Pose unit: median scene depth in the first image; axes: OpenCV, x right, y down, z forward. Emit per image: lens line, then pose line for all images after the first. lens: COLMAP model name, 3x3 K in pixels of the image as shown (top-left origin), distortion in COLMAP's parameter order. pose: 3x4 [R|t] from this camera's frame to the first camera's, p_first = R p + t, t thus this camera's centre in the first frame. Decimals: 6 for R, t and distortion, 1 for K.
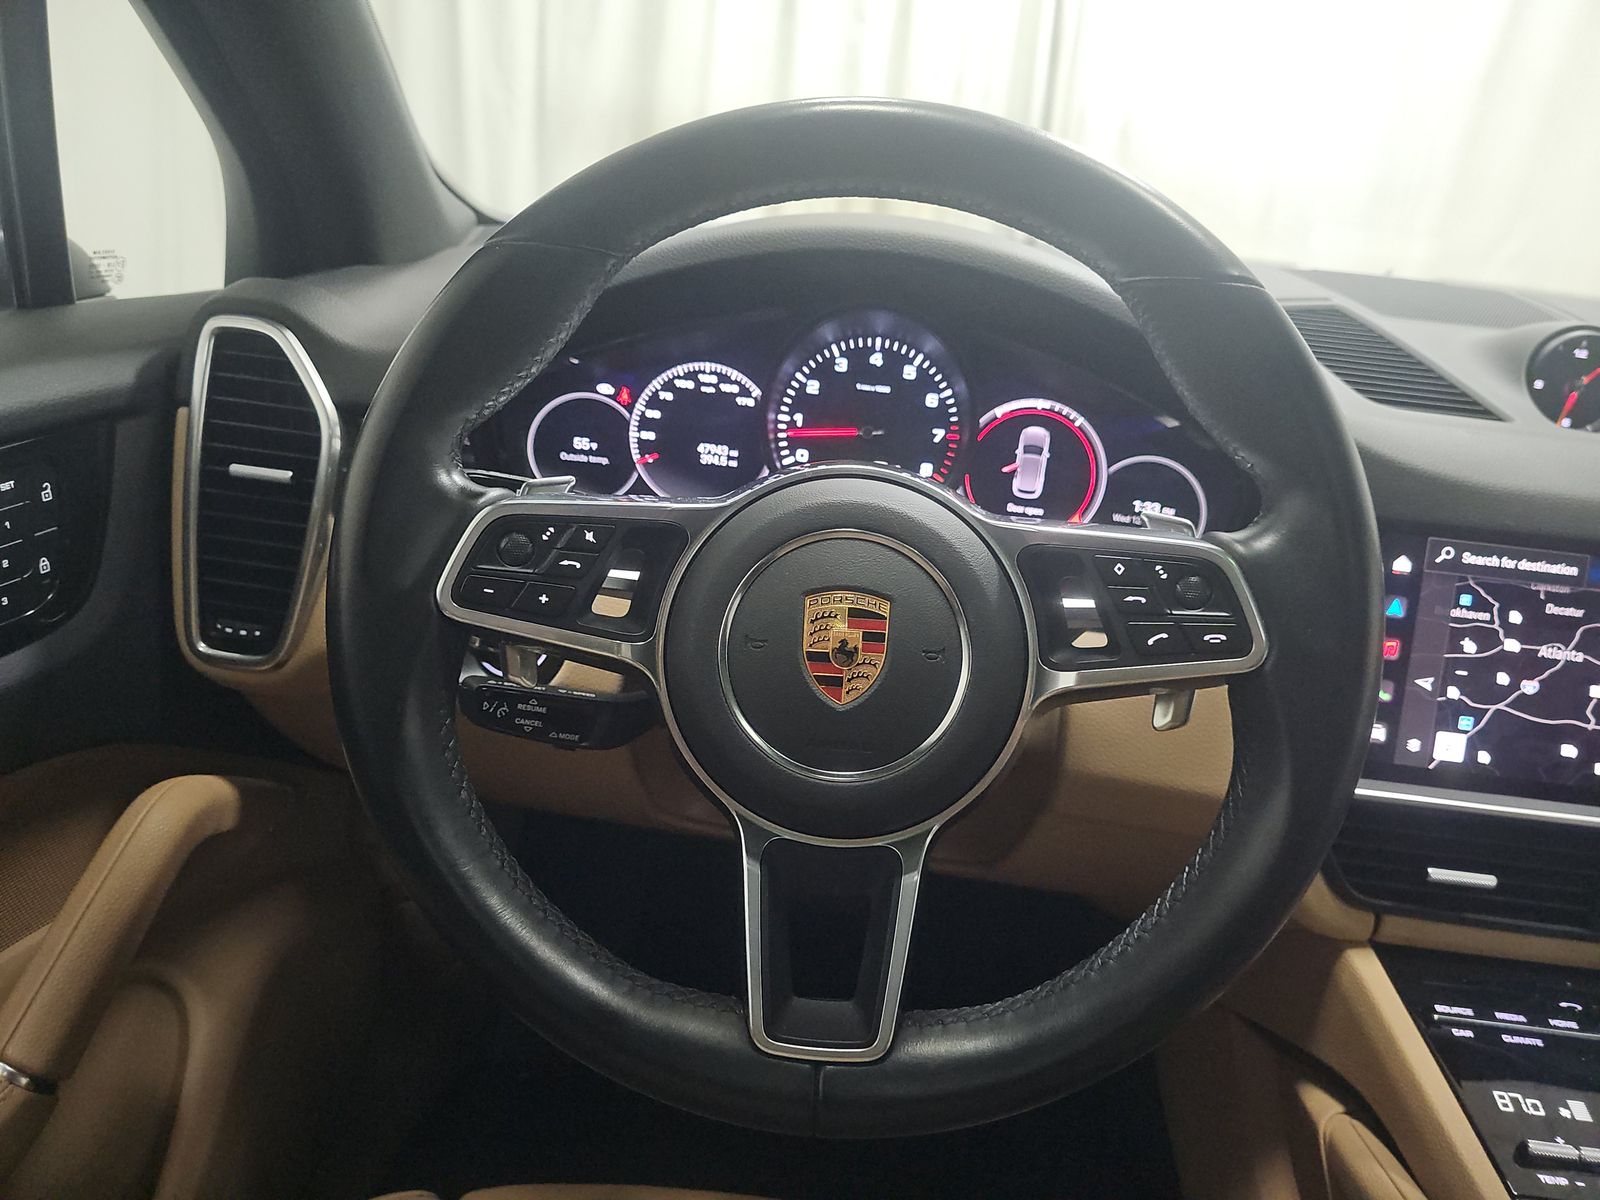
lens RADIAL K [[1076.2, 0, 800.0], [0, 1076.2, 600.0], [0, 0, 1]] dist [0.000274, -0.035752]
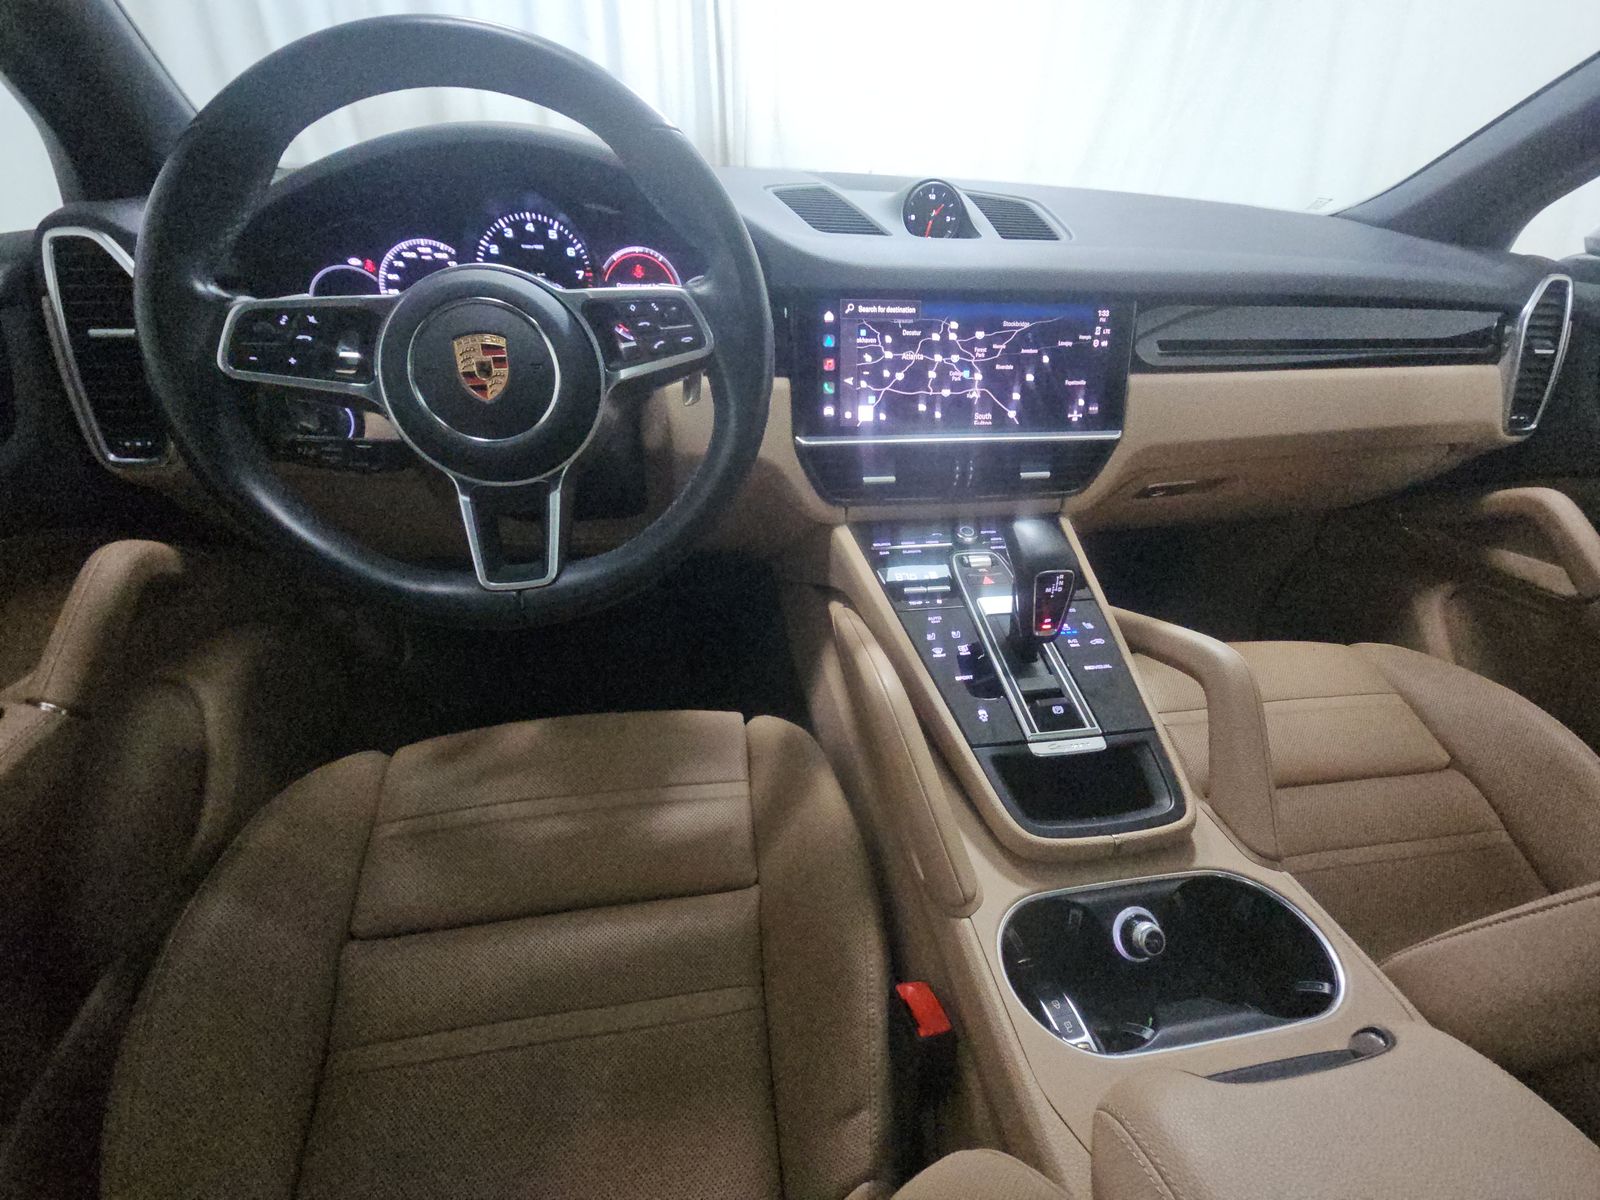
lens RADIAL K [[643.5, 0, 800.0], [0, 643.5, 600.0], [0, 0, 1]] dist [0.000192, -0.015250]
pose [[0.959374, -0.189848, 0.208710, 0.153699], [0.137662, 0.960692, 0.241081, 0.142112], [-0.246275, -0.202555, 0.947797, -0.140078]]
